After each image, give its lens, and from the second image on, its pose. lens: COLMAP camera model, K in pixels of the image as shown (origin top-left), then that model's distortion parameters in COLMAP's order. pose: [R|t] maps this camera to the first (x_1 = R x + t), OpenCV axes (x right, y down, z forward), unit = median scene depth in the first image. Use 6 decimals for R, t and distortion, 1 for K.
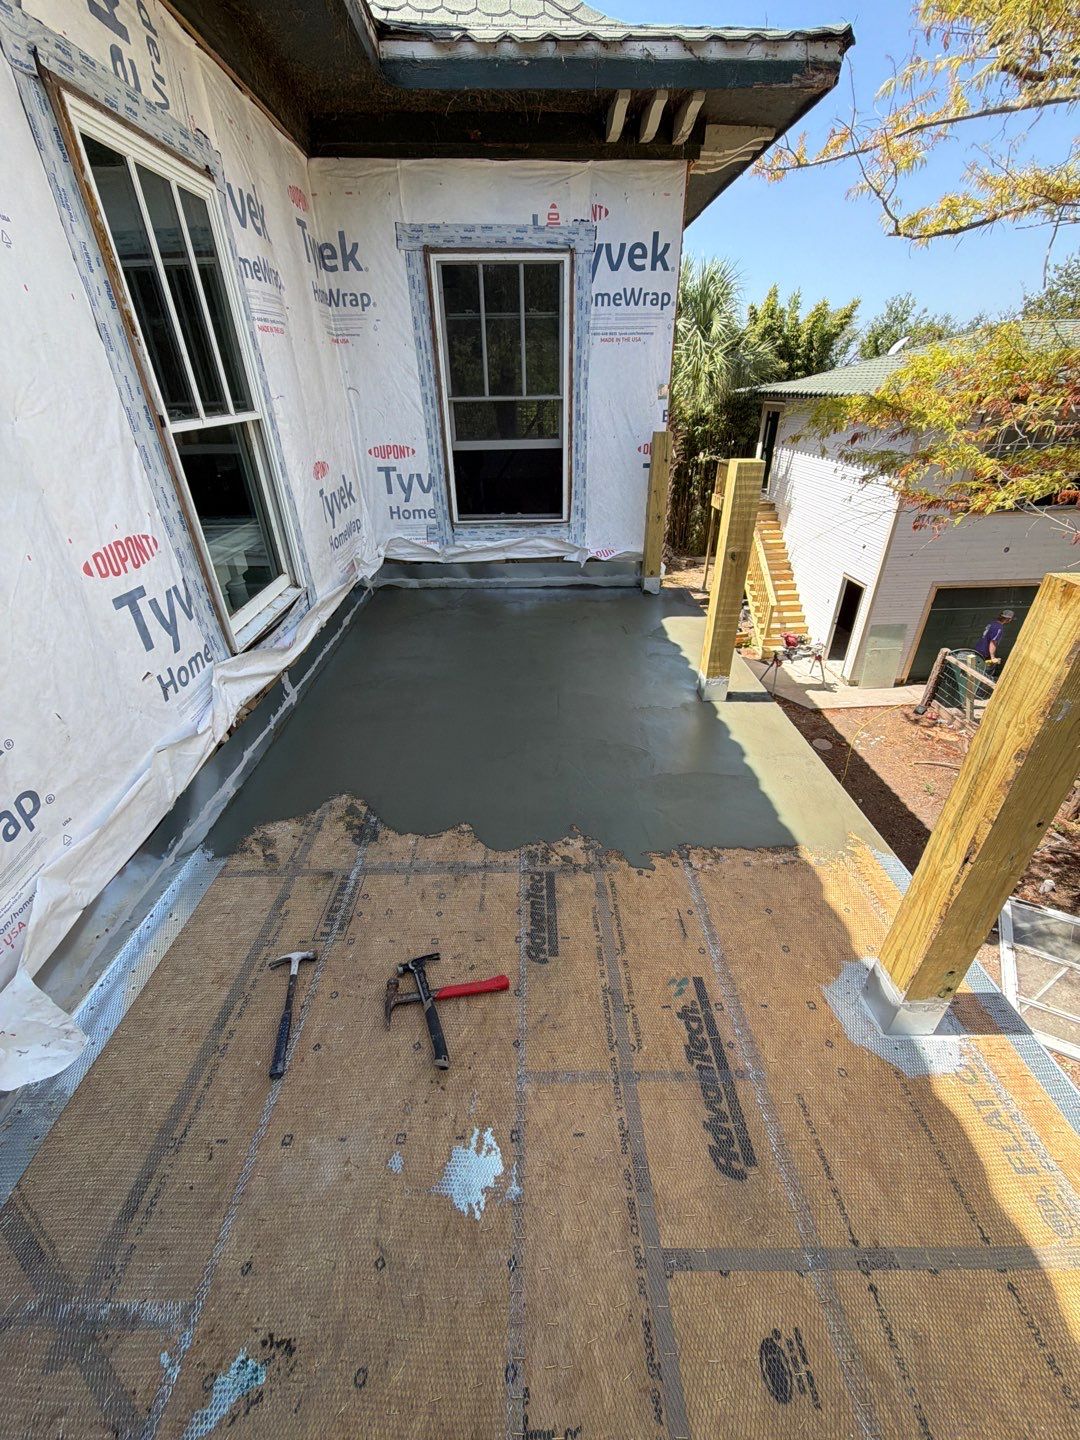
lens RADIAL K [[573.0, 0, 543.3], [0, 573.0, 722.7], [0, 0, 1]] dist [-0.000186, -0.000294]
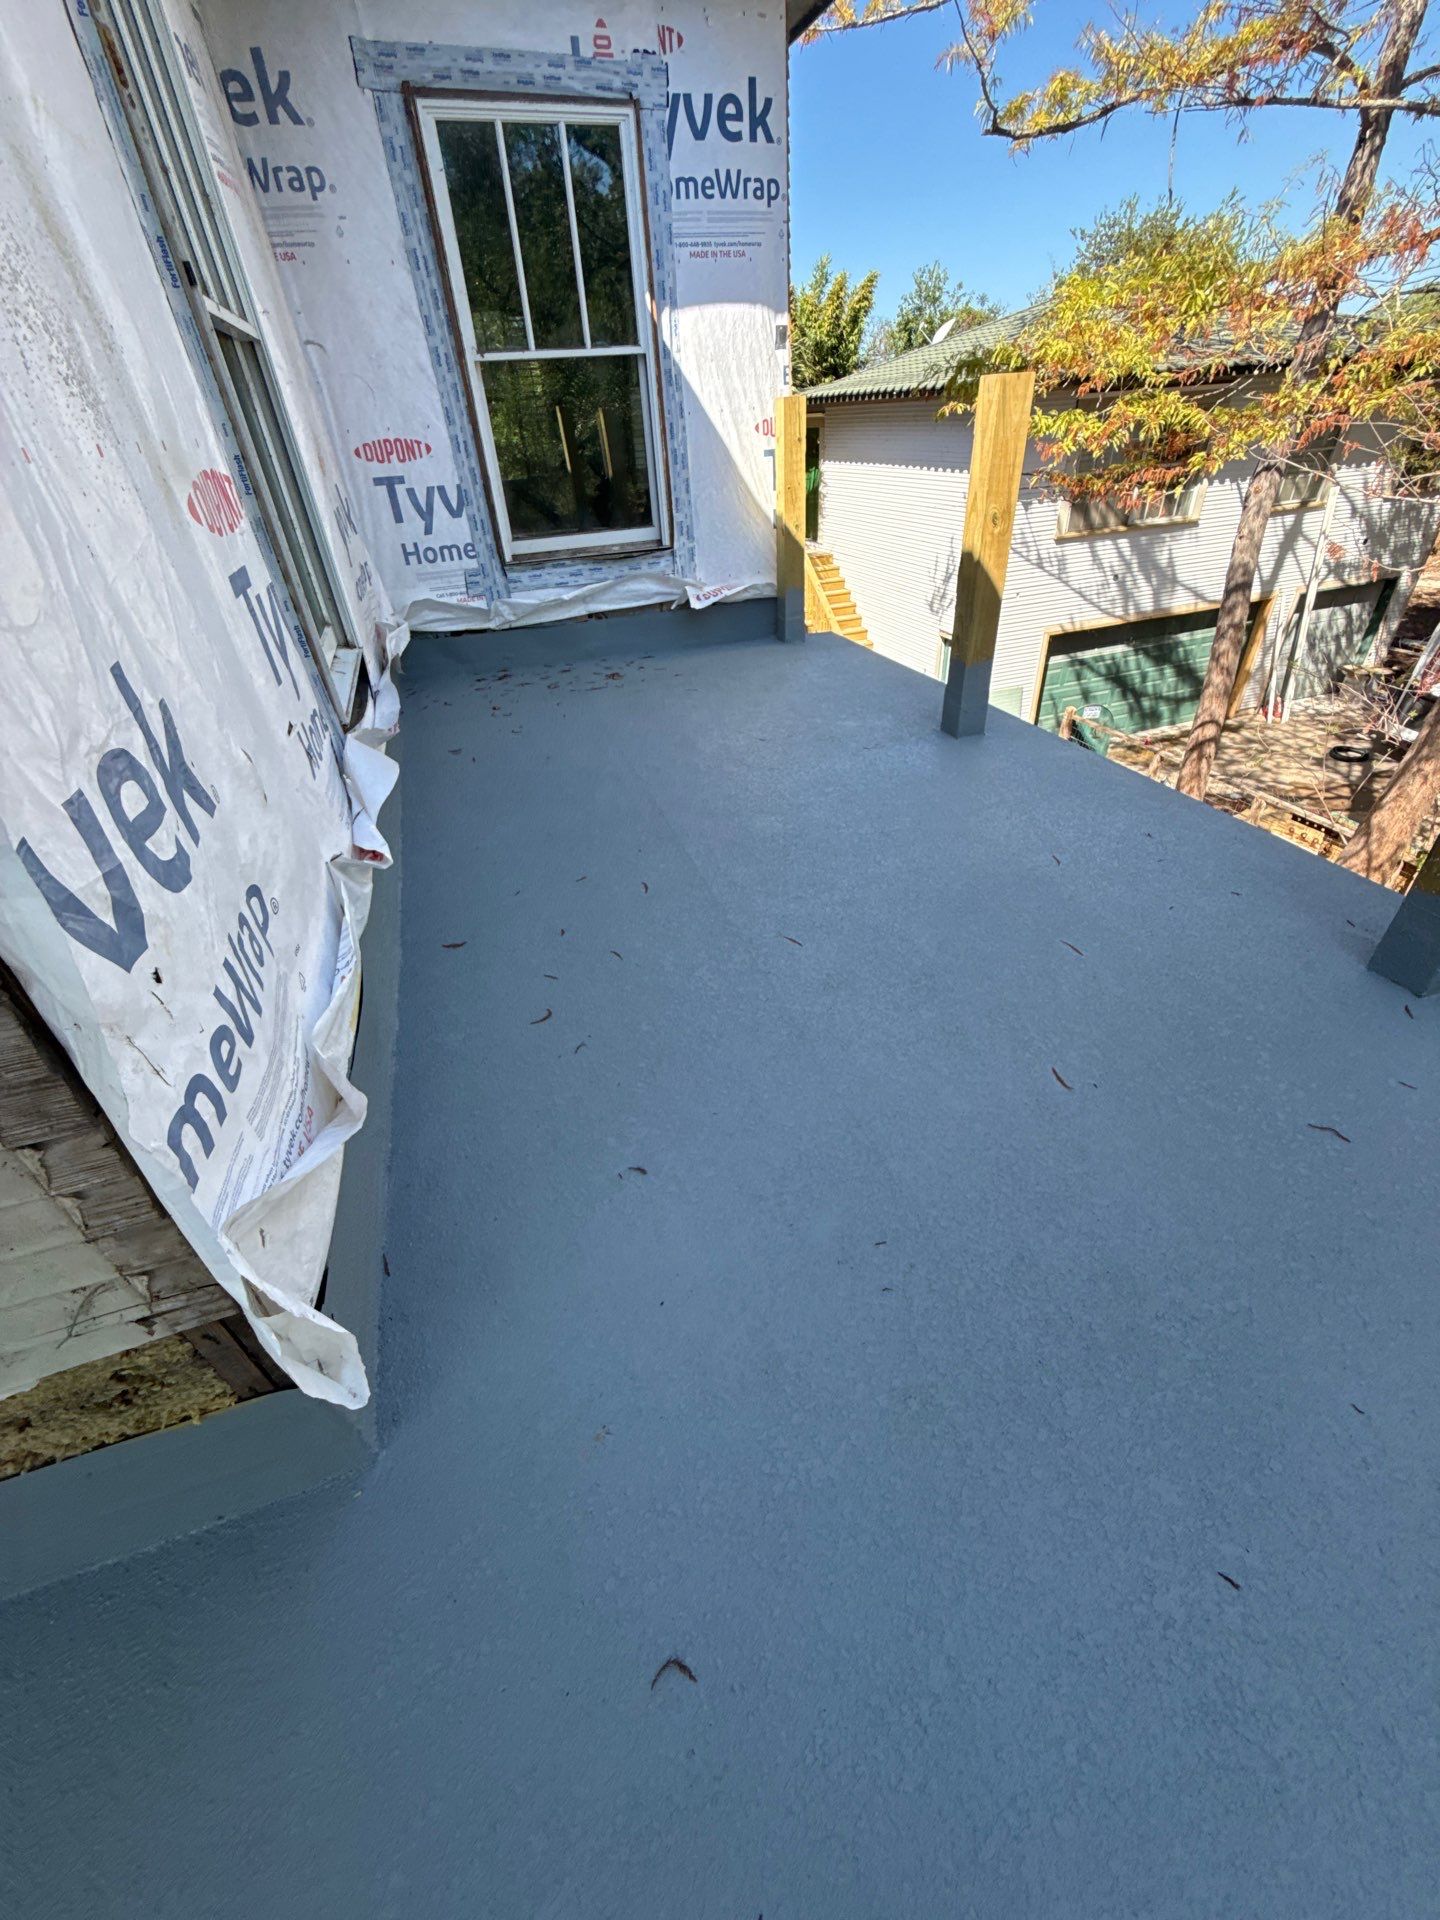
lens RADIAL K [[764.0, 0, 724.4], [0, 764.0, 963.7], [0, 0, 1]] dist [-0.000186, -0.000294]
pose [[0.954196, -0.203964, 0.218879, -0.239990], [0.185845, 0.977413, 0.100625, 0.077280], [-0.234459, -0.055339, 0.970550, 0.060650]]
